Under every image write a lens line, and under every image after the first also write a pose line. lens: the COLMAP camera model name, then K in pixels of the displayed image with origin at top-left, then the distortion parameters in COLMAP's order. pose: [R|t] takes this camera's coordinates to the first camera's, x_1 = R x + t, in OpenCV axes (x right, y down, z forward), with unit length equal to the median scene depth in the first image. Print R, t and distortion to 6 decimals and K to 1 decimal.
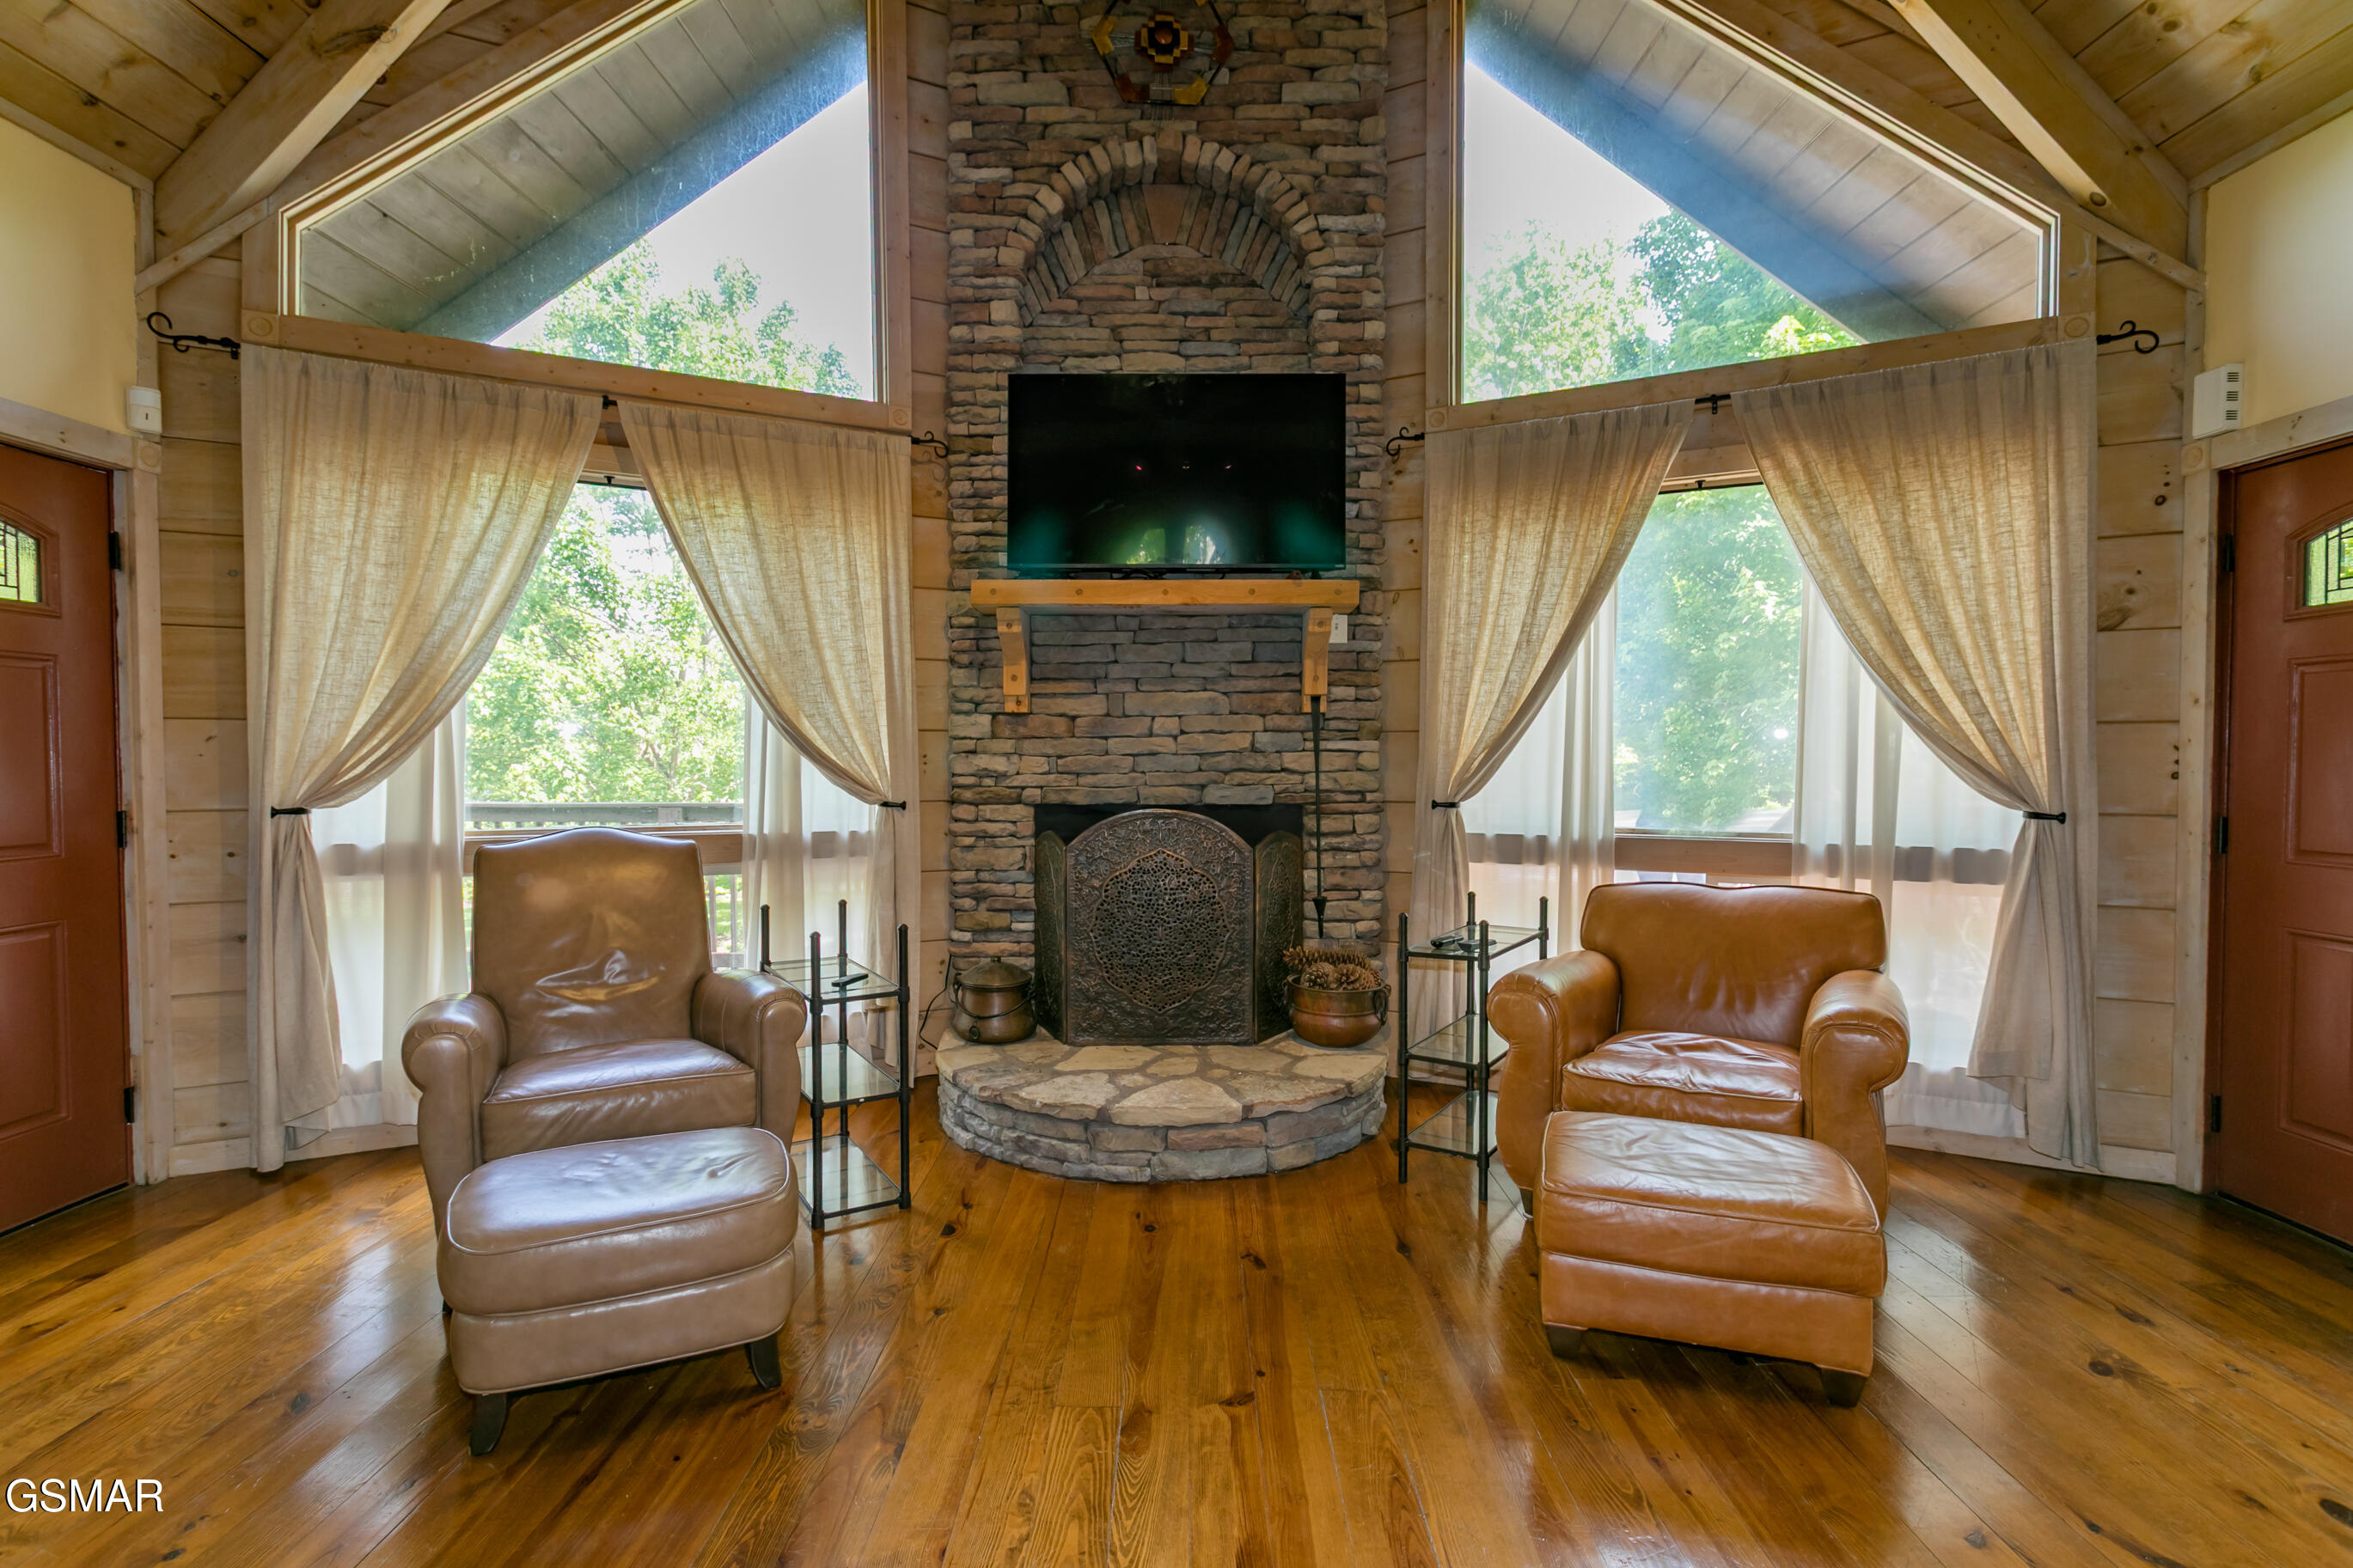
lens RADIAL K [[1108.0, 0, 1166.5], [0, 1108.0, 782.0], [0, 0, 1]] dist [-0.000854, 0.002073]
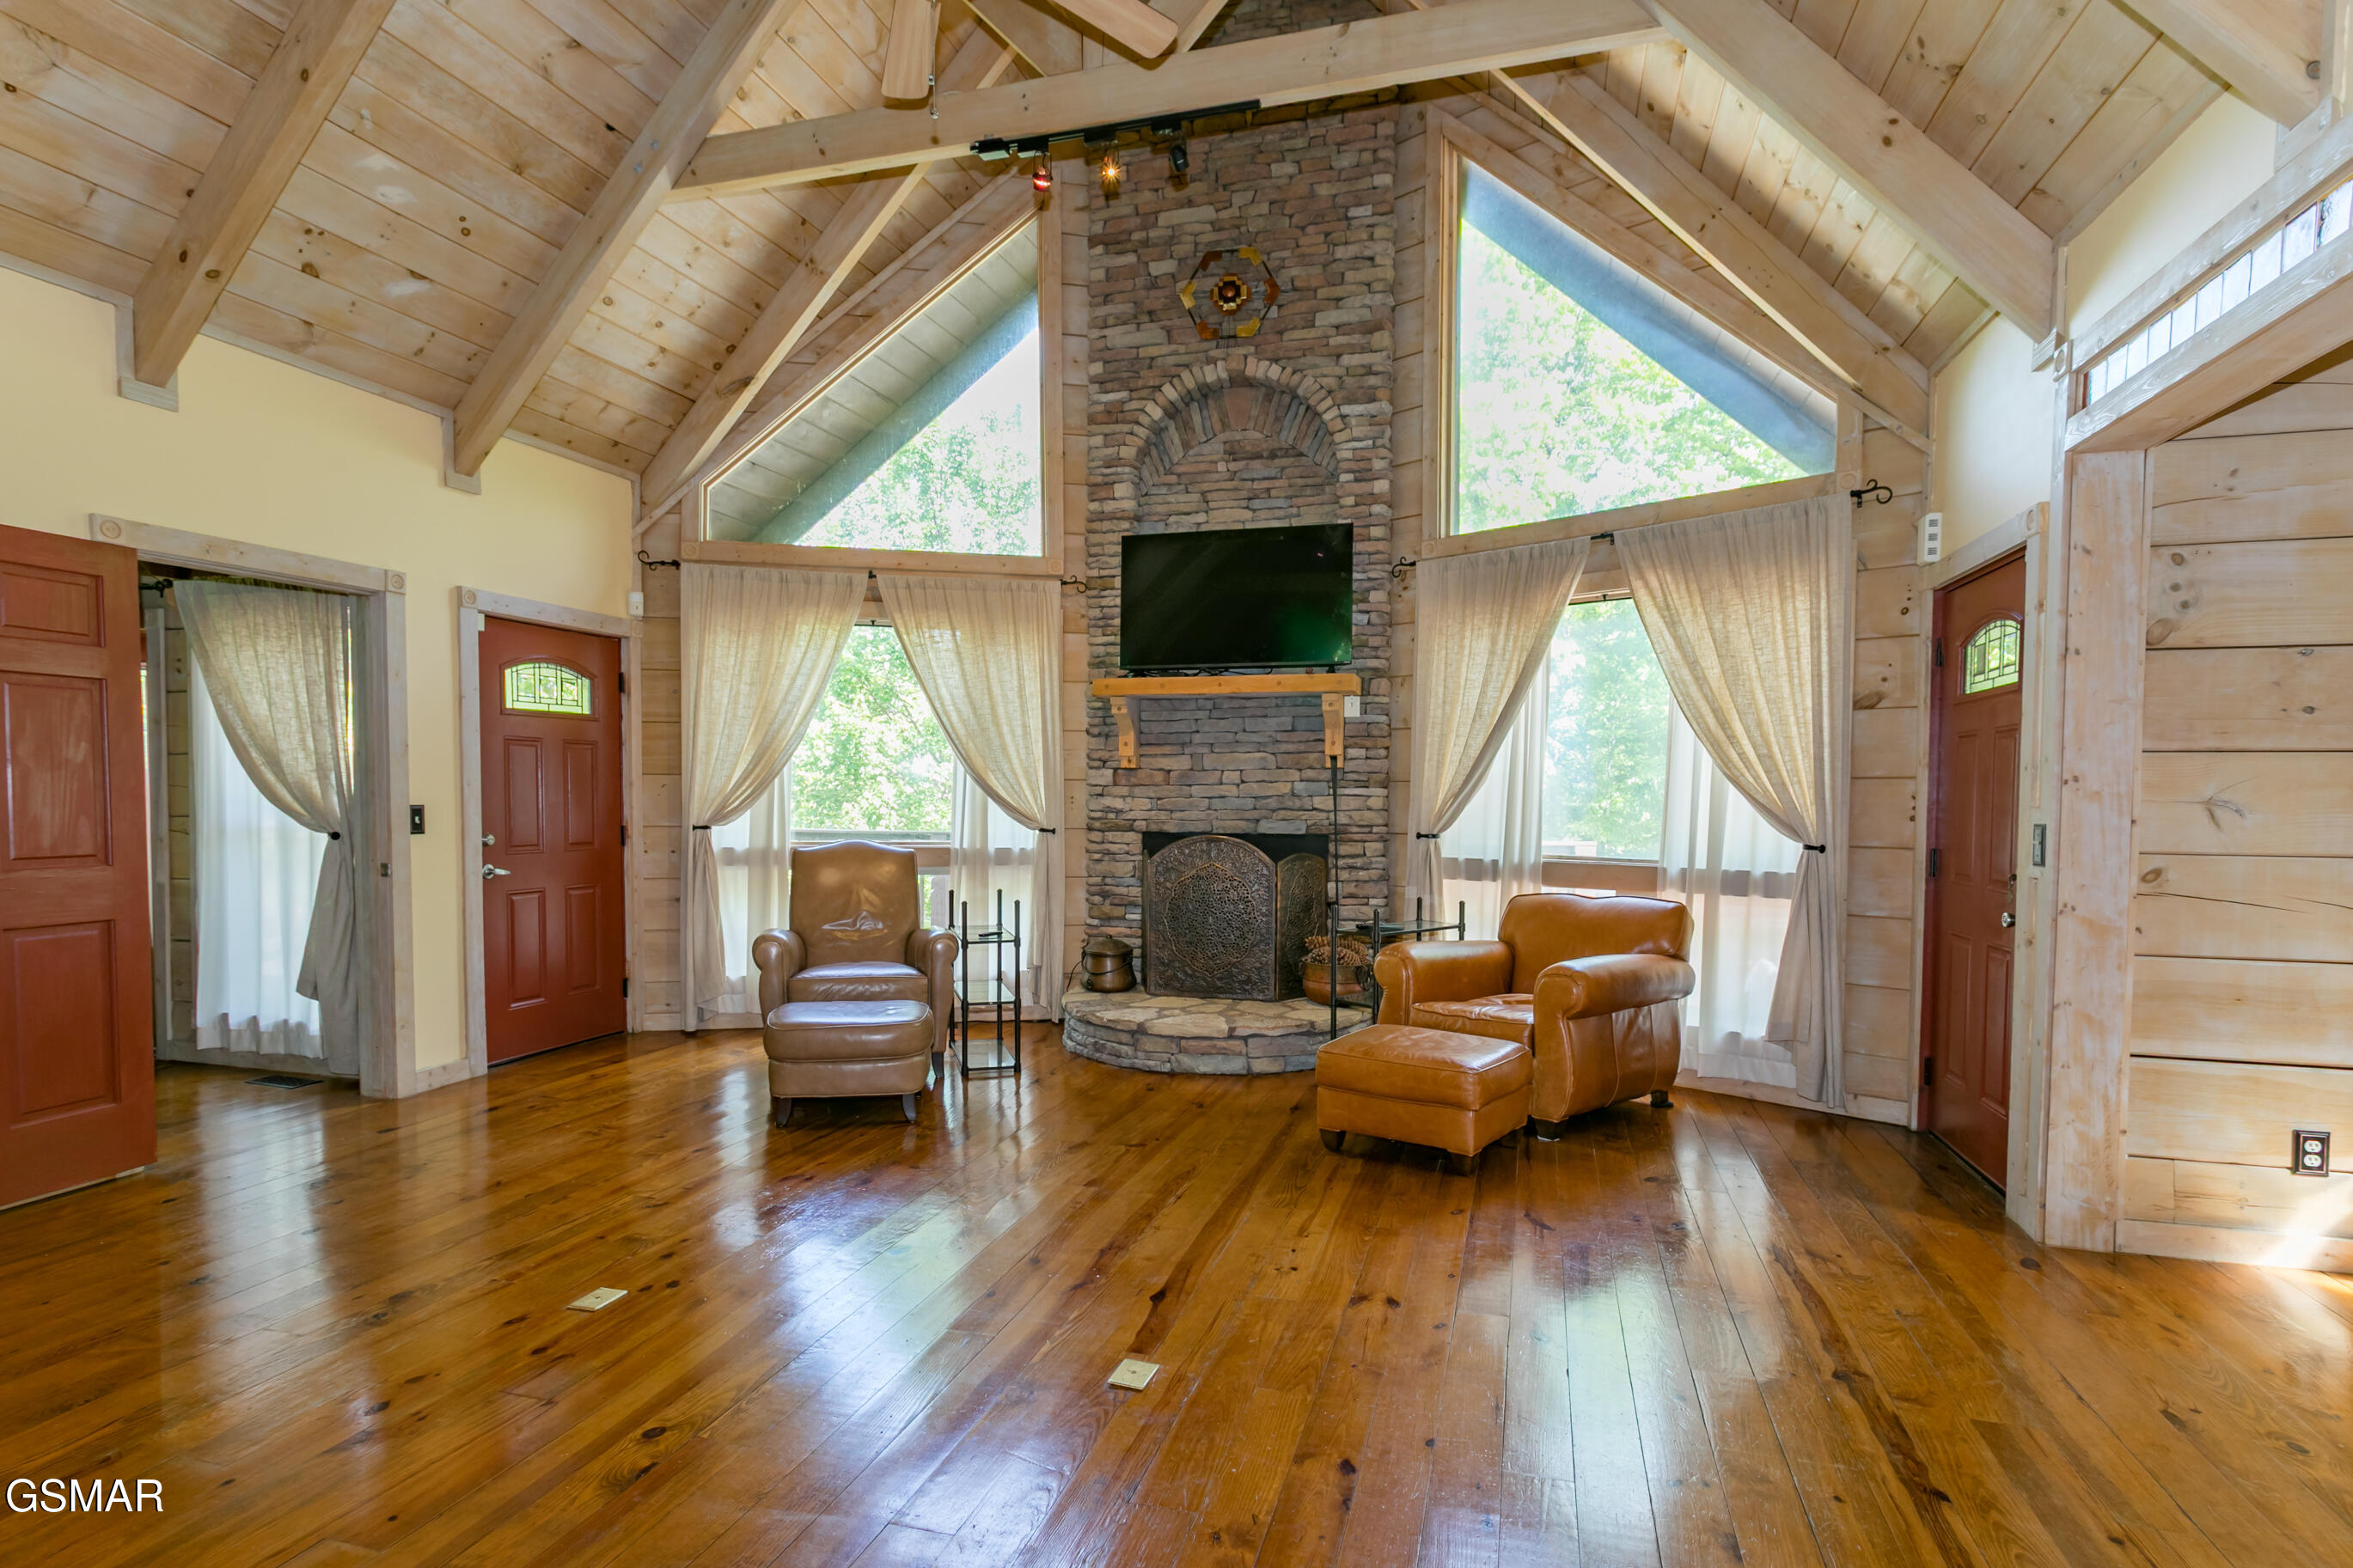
lens RADIAL K [[1170.3, 0, 1177.3], [0, 1170.3, 831.5], [0, 0, 1]] dist [-0.005110, 0.004433]
pose [[0.962184, 0.013903, -0.272046, 0.355275], [-0.011938, 0.999889, 0.008879, 0.006337], [0.272139, -0.005296, 0.962243, -0.468649]]
